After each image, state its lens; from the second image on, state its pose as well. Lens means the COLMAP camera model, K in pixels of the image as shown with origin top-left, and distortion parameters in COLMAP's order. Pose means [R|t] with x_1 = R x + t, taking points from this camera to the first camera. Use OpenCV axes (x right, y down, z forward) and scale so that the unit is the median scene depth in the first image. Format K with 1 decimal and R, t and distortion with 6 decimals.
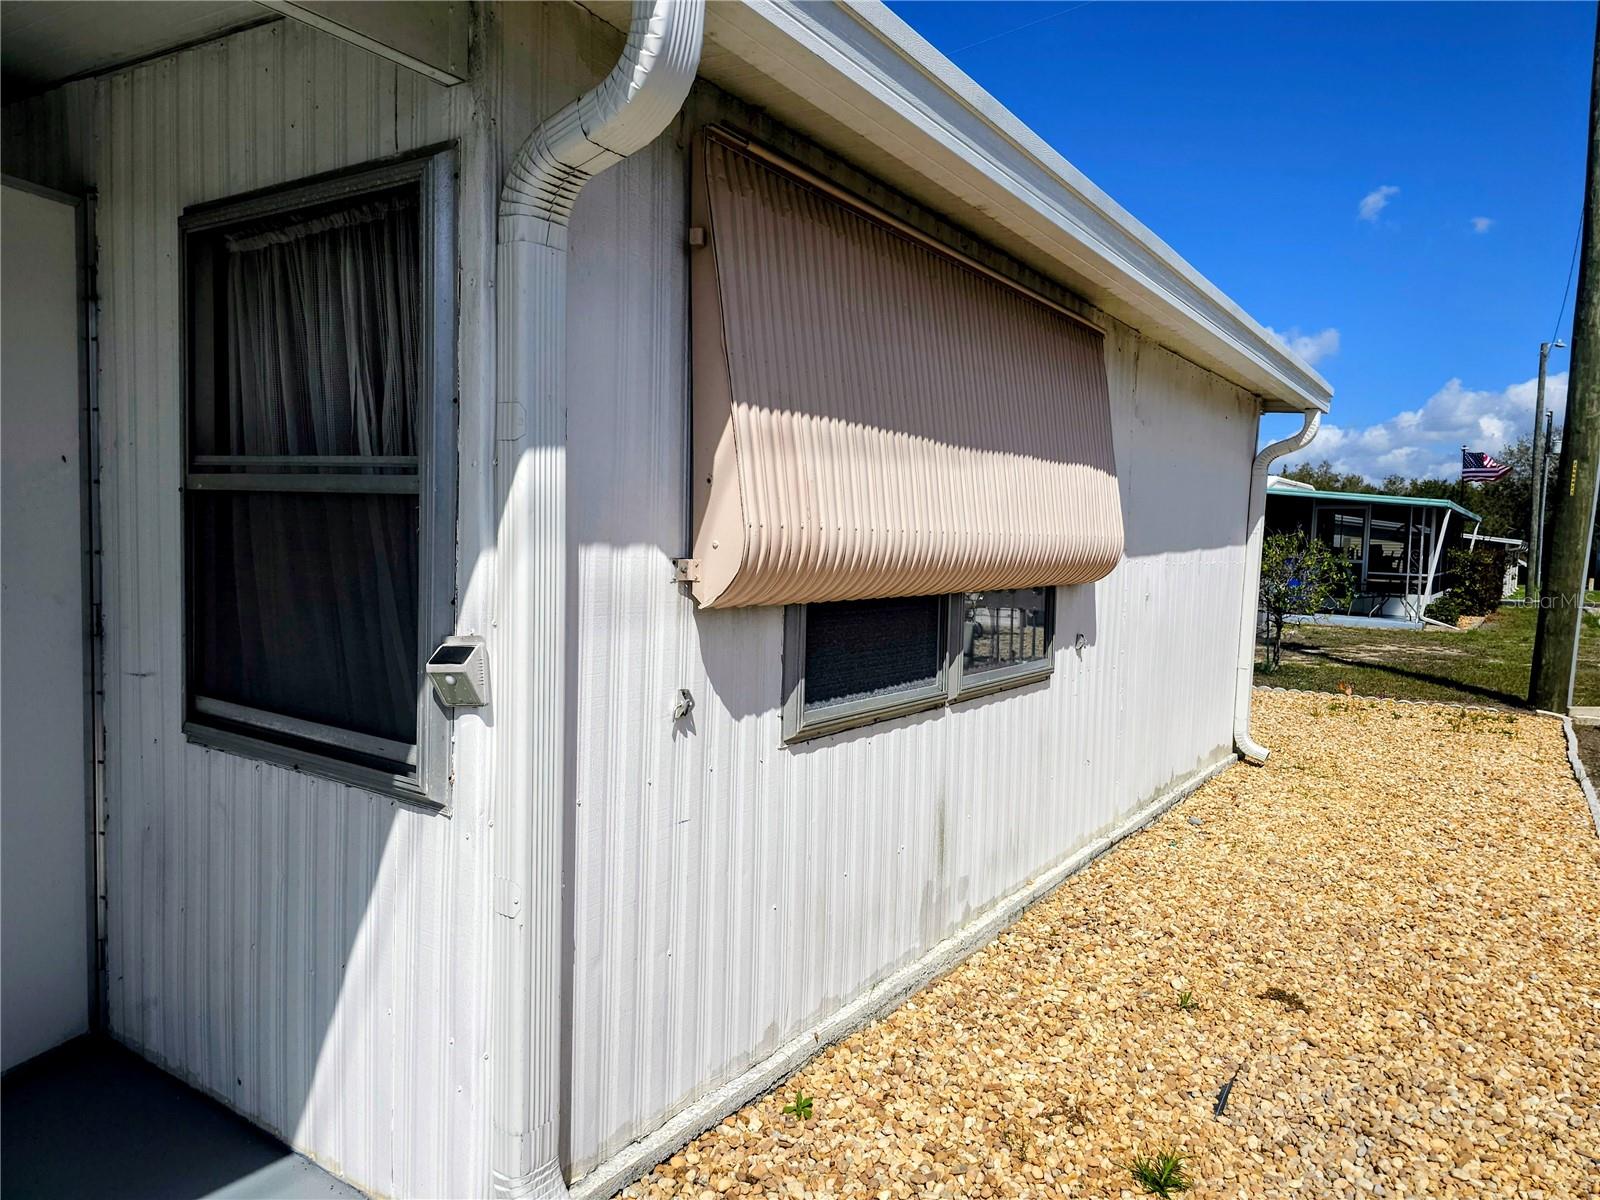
lens RADIAL K [[1058.1, 0, 799.9], [0, 1058.1, 575.8], [0, 0, 1]] dist [0.073691, -0.066562]
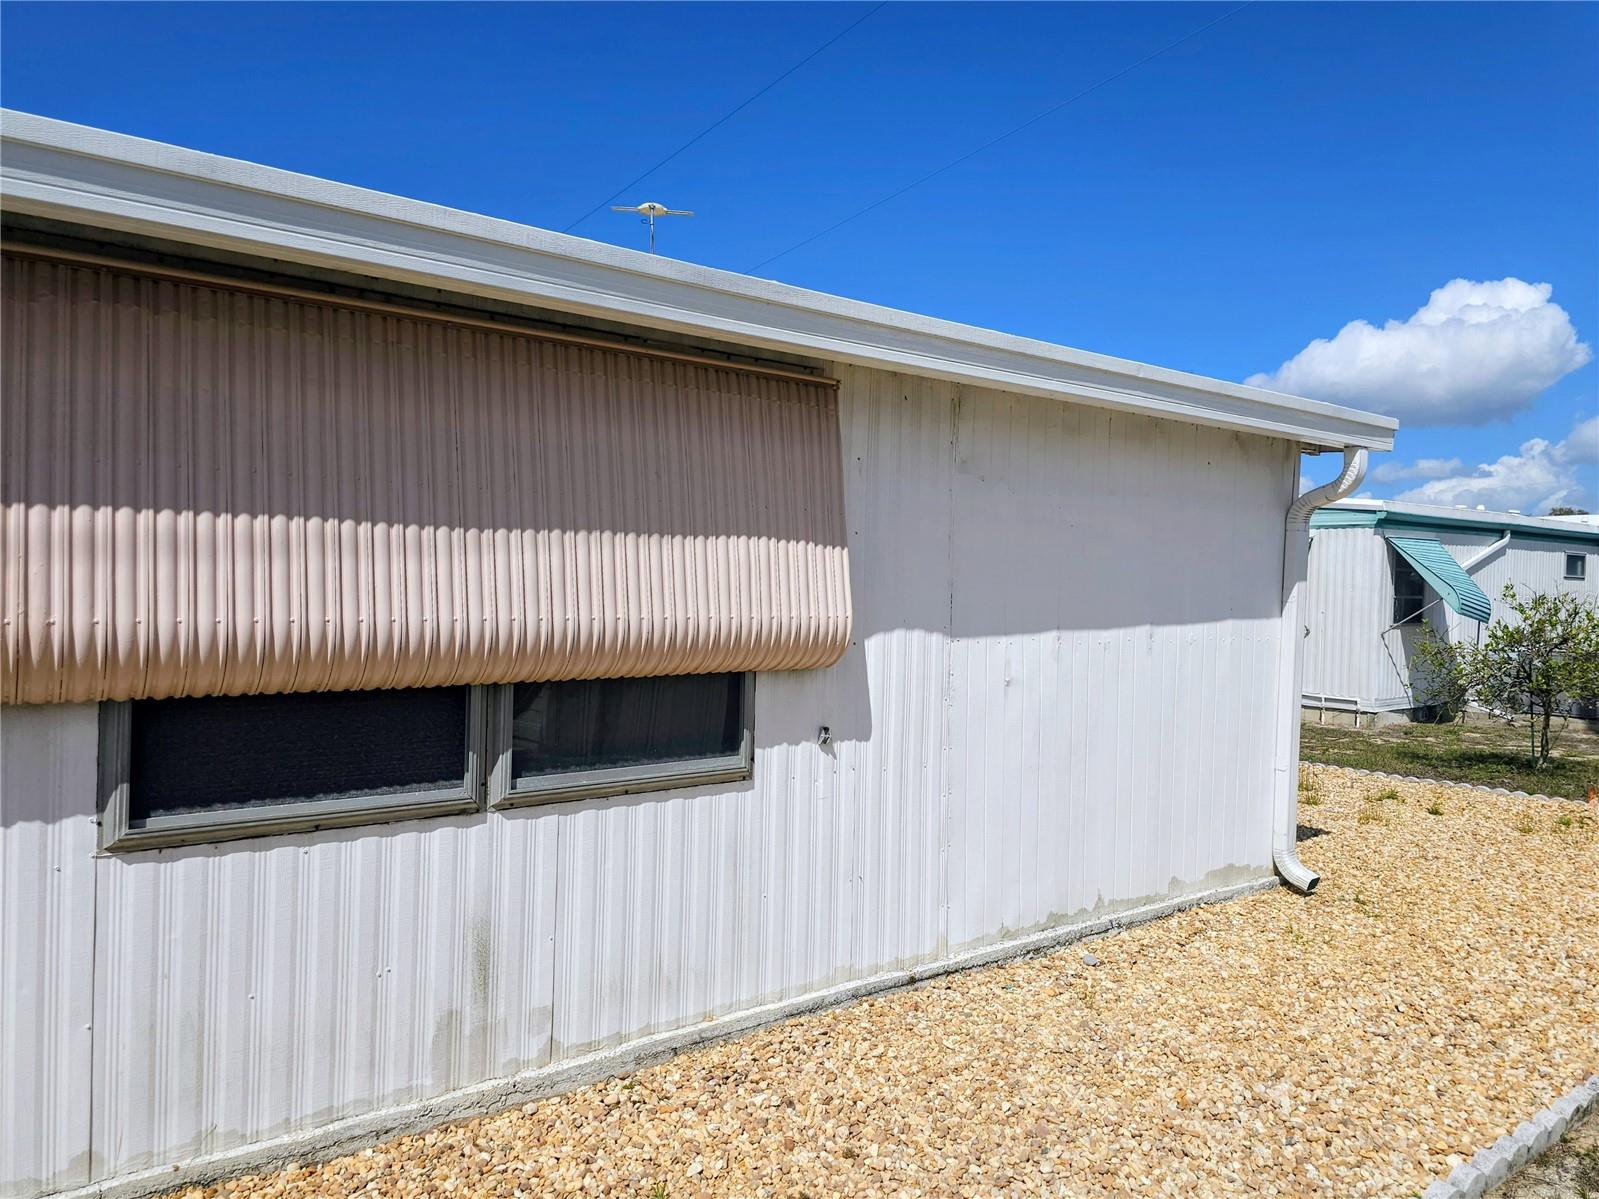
lens RADIAL K [[1057.4, 0, 799.4], [0, 1057.4, 575.3], [0, 0, 1]] dist [0.073691, -0.066562]
pose [[0.945445, -0.019265, -0.325212, 0.669080], [-0.000664, 0.998134, -0.061057, -0.021558], [0.325782, 0.057942, 0.943668, 0.215505]]
